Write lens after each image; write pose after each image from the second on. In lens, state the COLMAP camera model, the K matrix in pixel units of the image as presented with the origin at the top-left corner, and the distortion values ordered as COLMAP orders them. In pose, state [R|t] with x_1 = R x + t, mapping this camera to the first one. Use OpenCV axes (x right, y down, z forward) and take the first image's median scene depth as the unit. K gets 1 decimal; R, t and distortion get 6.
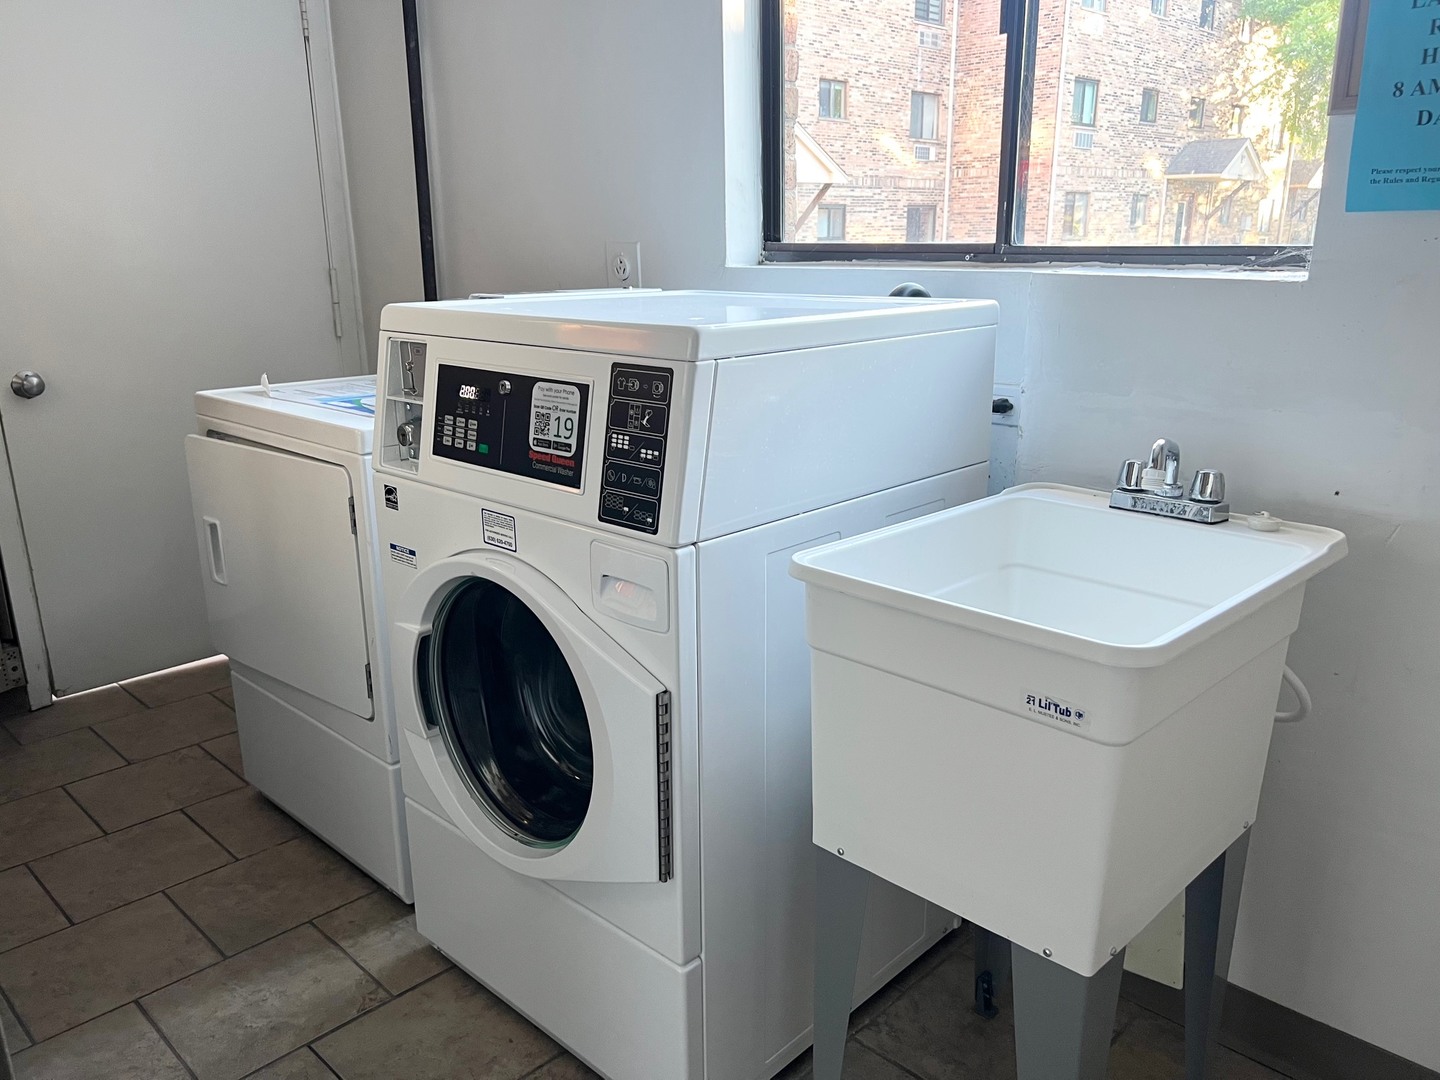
lens RADIAL K [[1089.2, 0, 720.0], [0, 1089.2, 540.0], [0, 0, 1]] dist [0.029643, -0.003944]
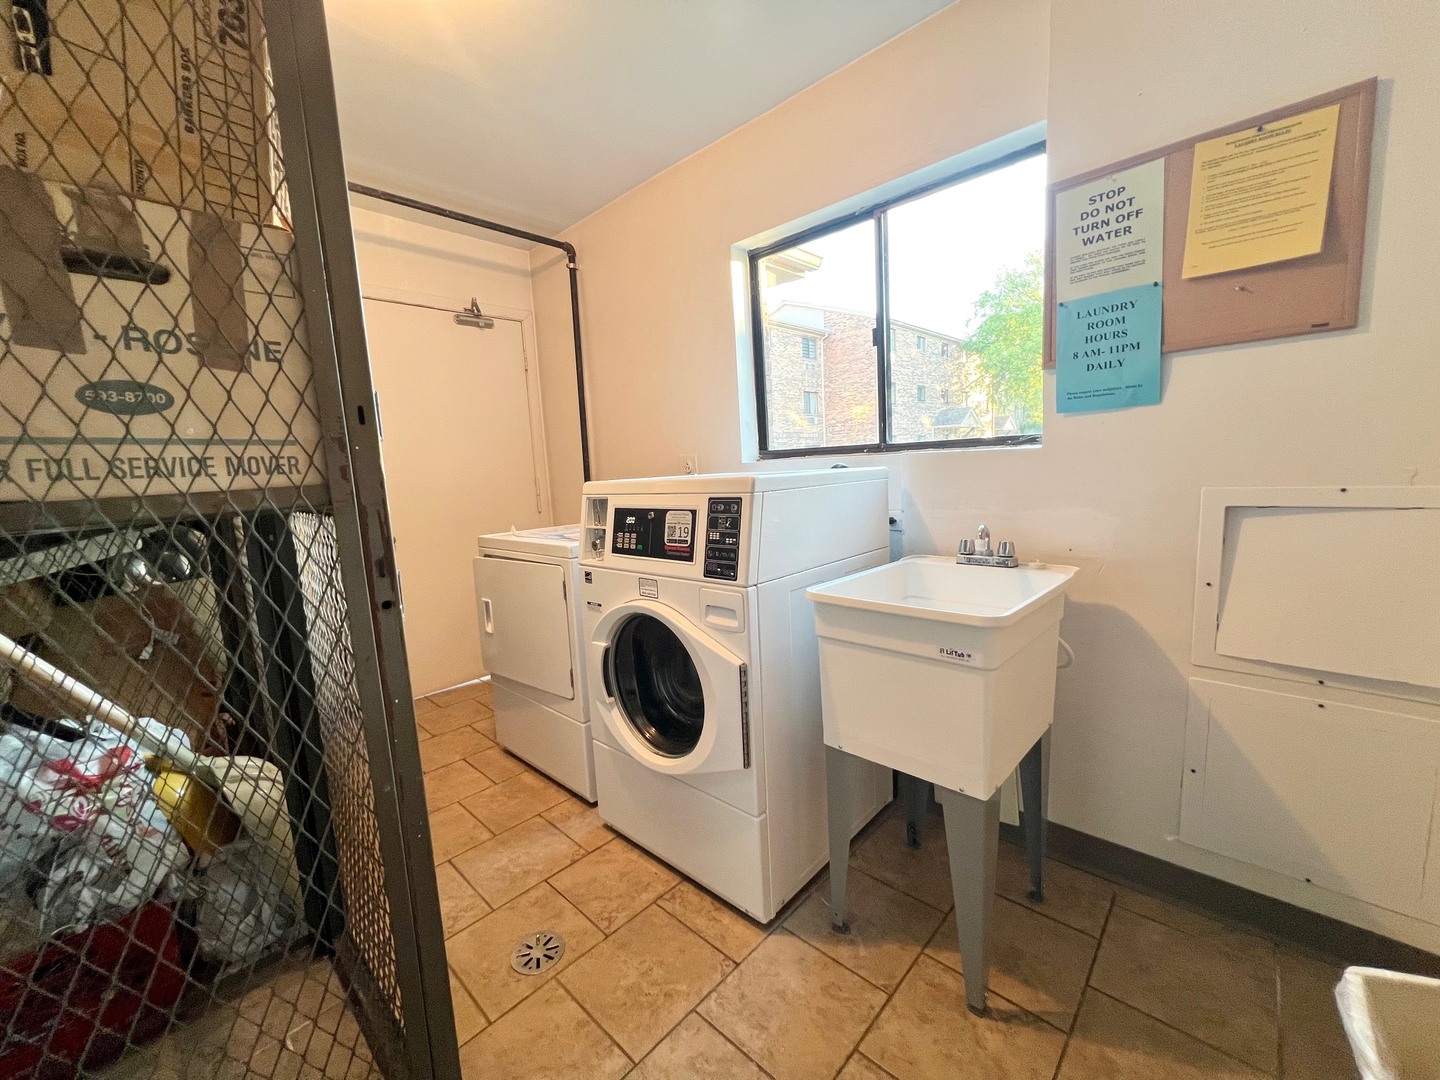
lens RADIAL K [[572.7, 0, 712.0], [0, 572.7, 535.2], [0, 0, 1]] dist [0.002182, 0.000222]
pose [[0.998971, -0.045210, 0.003609, -0.086596], [0.045228, 0.987130, -0.153389, 0.059299], [0.003372, 0.153395, 0.988159, -0.030421]]
